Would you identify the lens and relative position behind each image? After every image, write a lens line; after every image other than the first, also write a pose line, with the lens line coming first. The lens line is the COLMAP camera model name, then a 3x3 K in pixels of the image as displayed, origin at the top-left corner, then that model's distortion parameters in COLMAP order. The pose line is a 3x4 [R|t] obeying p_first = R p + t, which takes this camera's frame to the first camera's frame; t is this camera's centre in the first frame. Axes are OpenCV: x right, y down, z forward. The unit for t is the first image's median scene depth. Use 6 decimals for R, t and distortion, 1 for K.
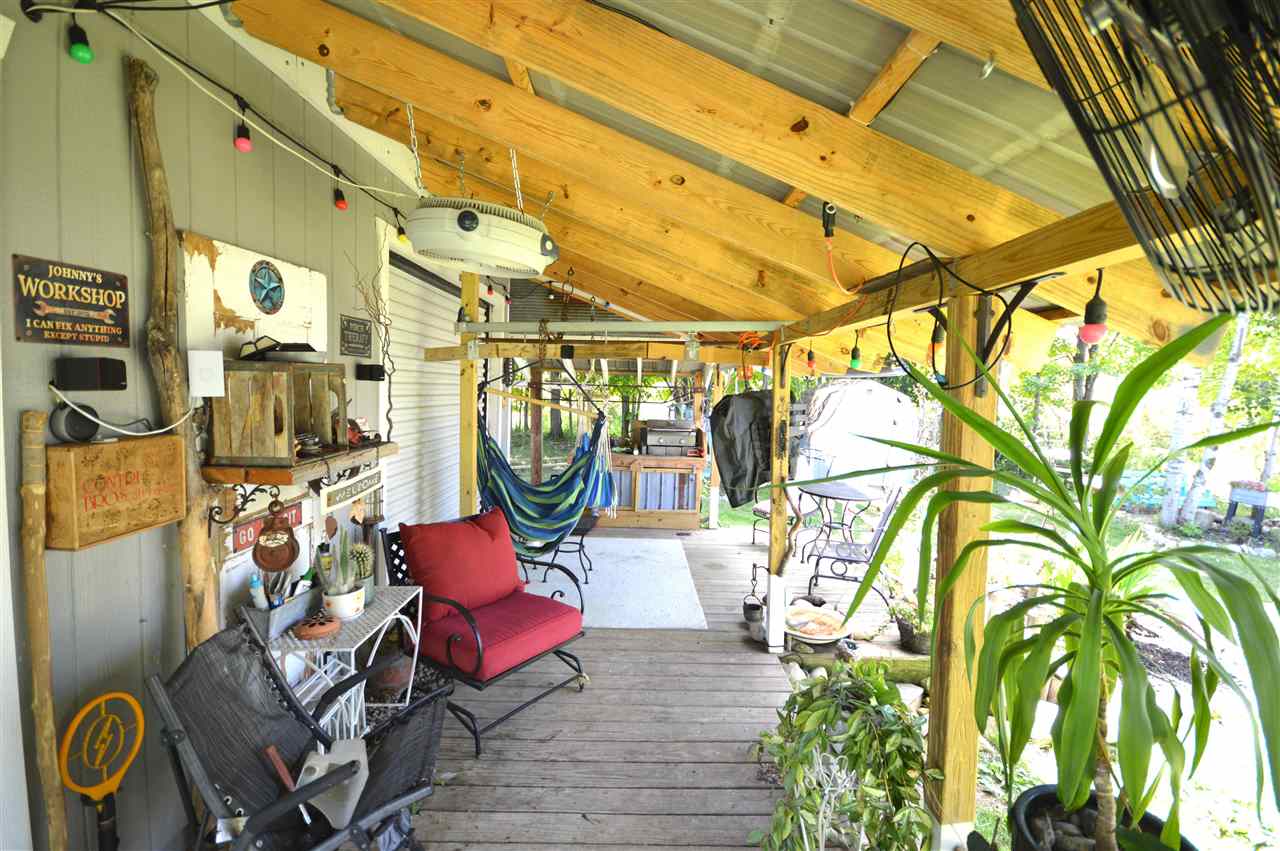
lens RADIAL K [[565.8, 0, 643.5], [0, 565.8, 423.1], [0, 0, 1]] dist [0.009641, -0.012149]
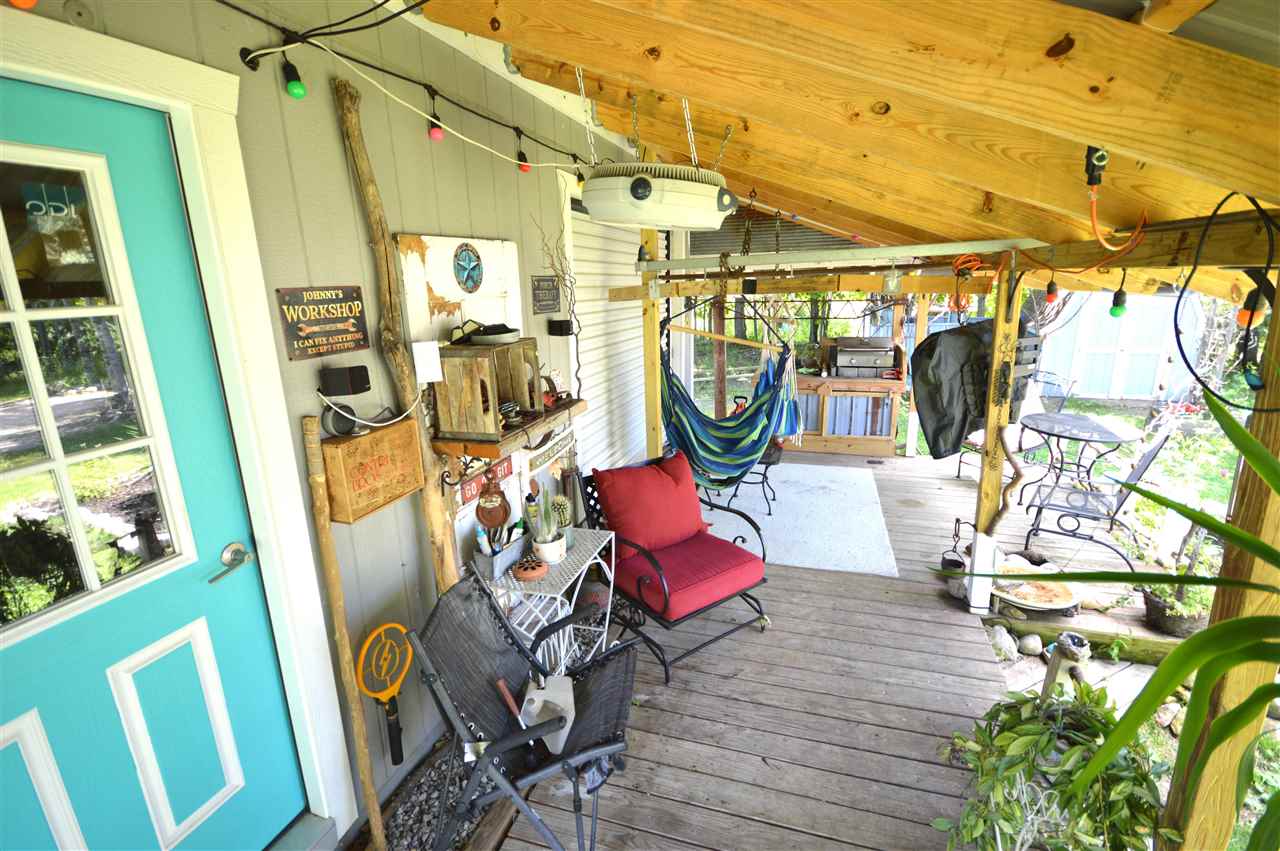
lens RADIAL K [[568.2, 0, 643.8], [0, 568.2, 422.2], [0, 0, 1]] dist [-0.004453, -0.000439]
pose [[0.948866, 0.021616, -0.314939, 0.002817], [0.033770, 0.984977, 0.169351, -0.108285], [0.313869, -0.171327, 0.933881, 0.036308]]
